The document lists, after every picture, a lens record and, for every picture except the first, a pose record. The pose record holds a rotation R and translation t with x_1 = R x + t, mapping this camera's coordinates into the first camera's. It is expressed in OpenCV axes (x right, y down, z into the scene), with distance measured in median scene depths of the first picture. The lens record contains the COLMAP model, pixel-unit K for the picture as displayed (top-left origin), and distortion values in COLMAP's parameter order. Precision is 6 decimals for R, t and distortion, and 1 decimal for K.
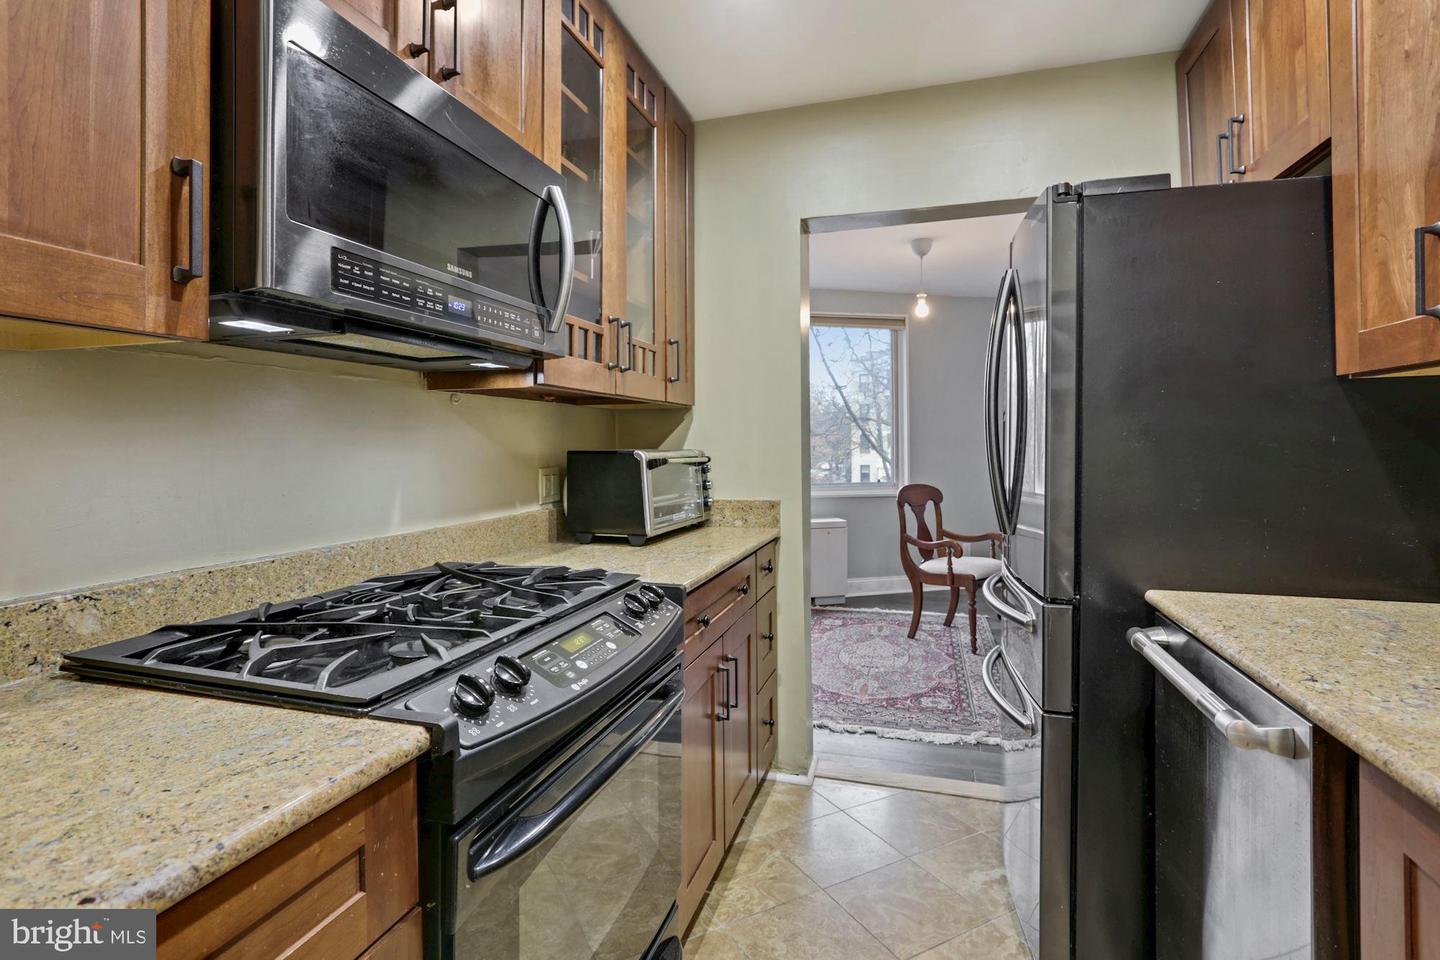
lens RADIAL K [[689.1, 0, 722.4], [0, 689.1, 461.1], [0, 0, 1]] dist [-0.022837, 0.001737]
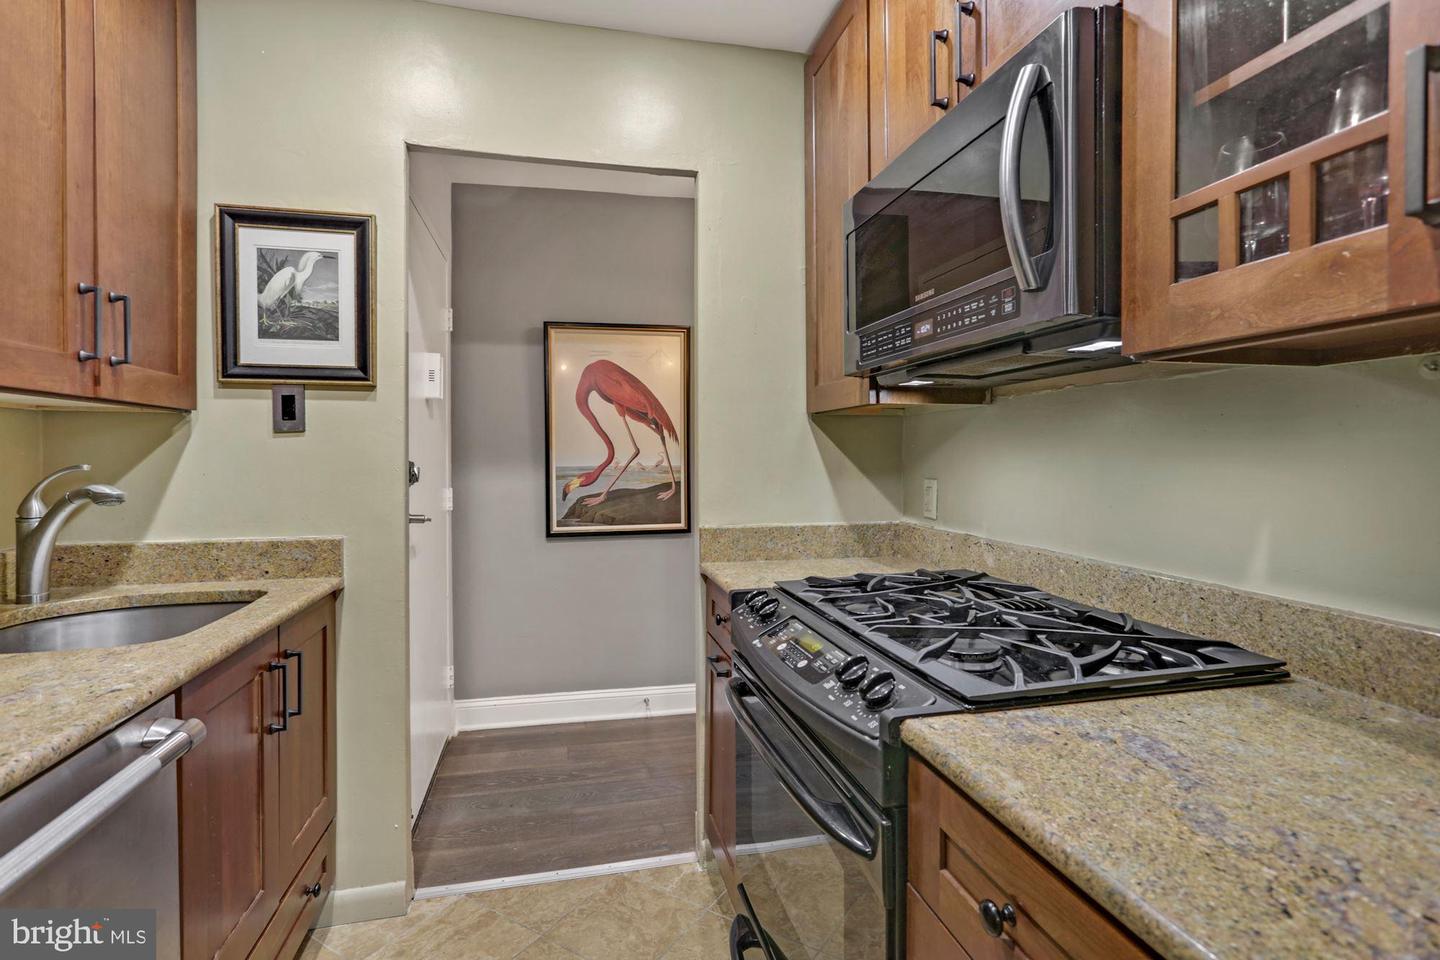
lens RADIAL K [[713.0, 0, 716.0], [0, 713.0, 447.5], [0, 0, 1]] dist [-0.074664, 0.030089]
pose [[-0.870515, 0.005568, -0.492110, 0.117814], [-0.003430, 0.999843, 0.017379, -0.016723], [0.492129, 0.016816, -0.870360, 0.490009]]
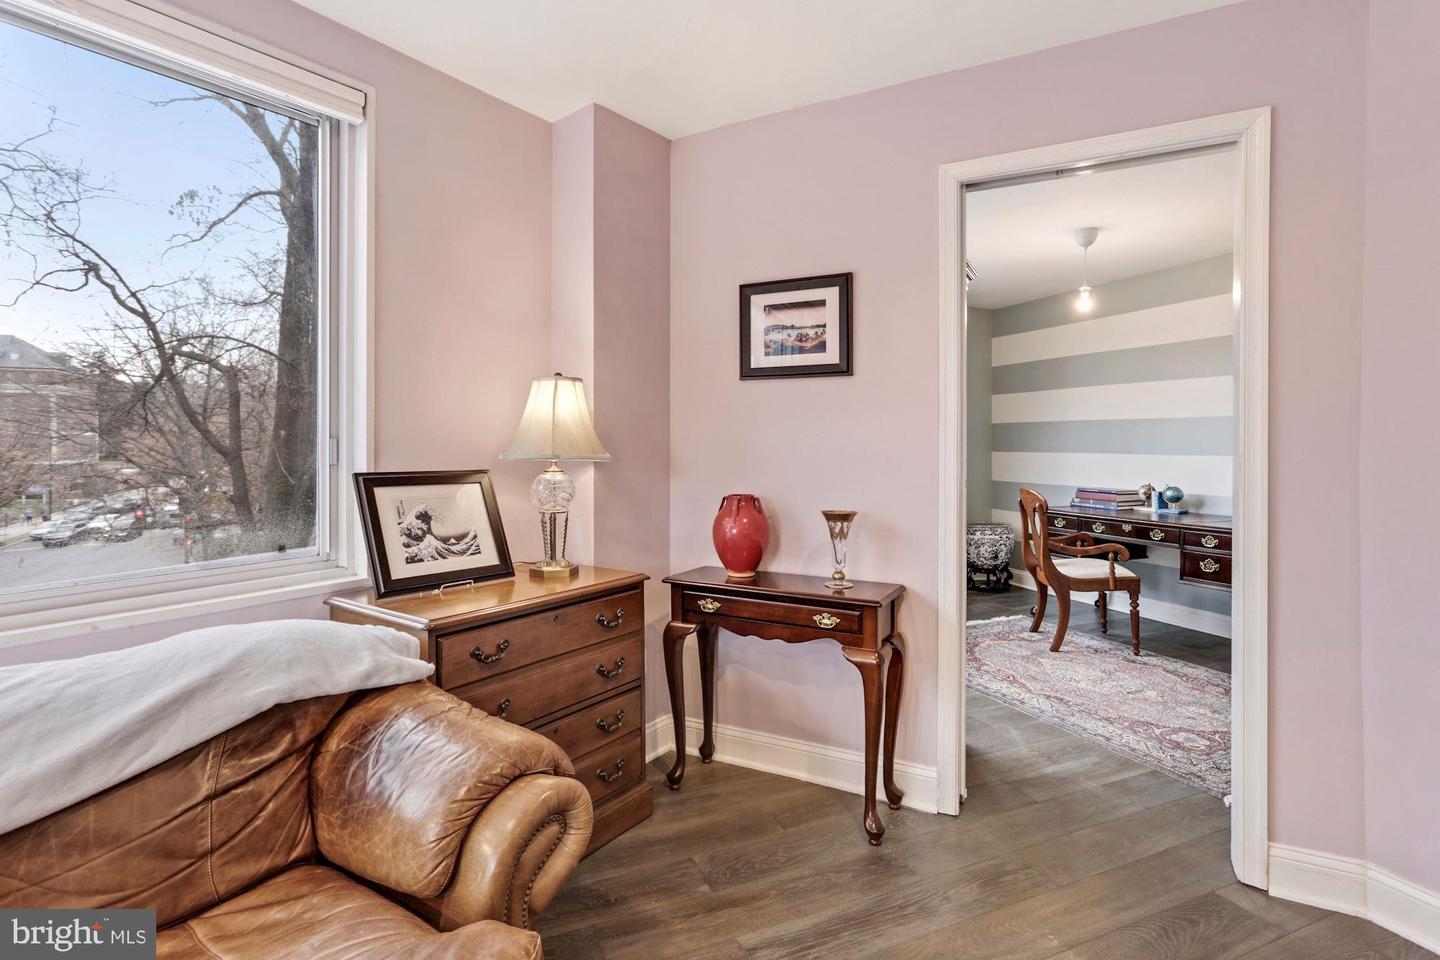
lens RADIAL K [[701.3, 0, 717.6], [0, 701.3, 447.0], [0, 0, 1]] dist [-0.010141, 0.001194]
pose [[0.762493, 0.006967, 0.646959, -0.674343], [0.005976, 0.999824, -0.017809, -0.008693], [-0.646969, 0.017445, 0.762317, 0.569913]]
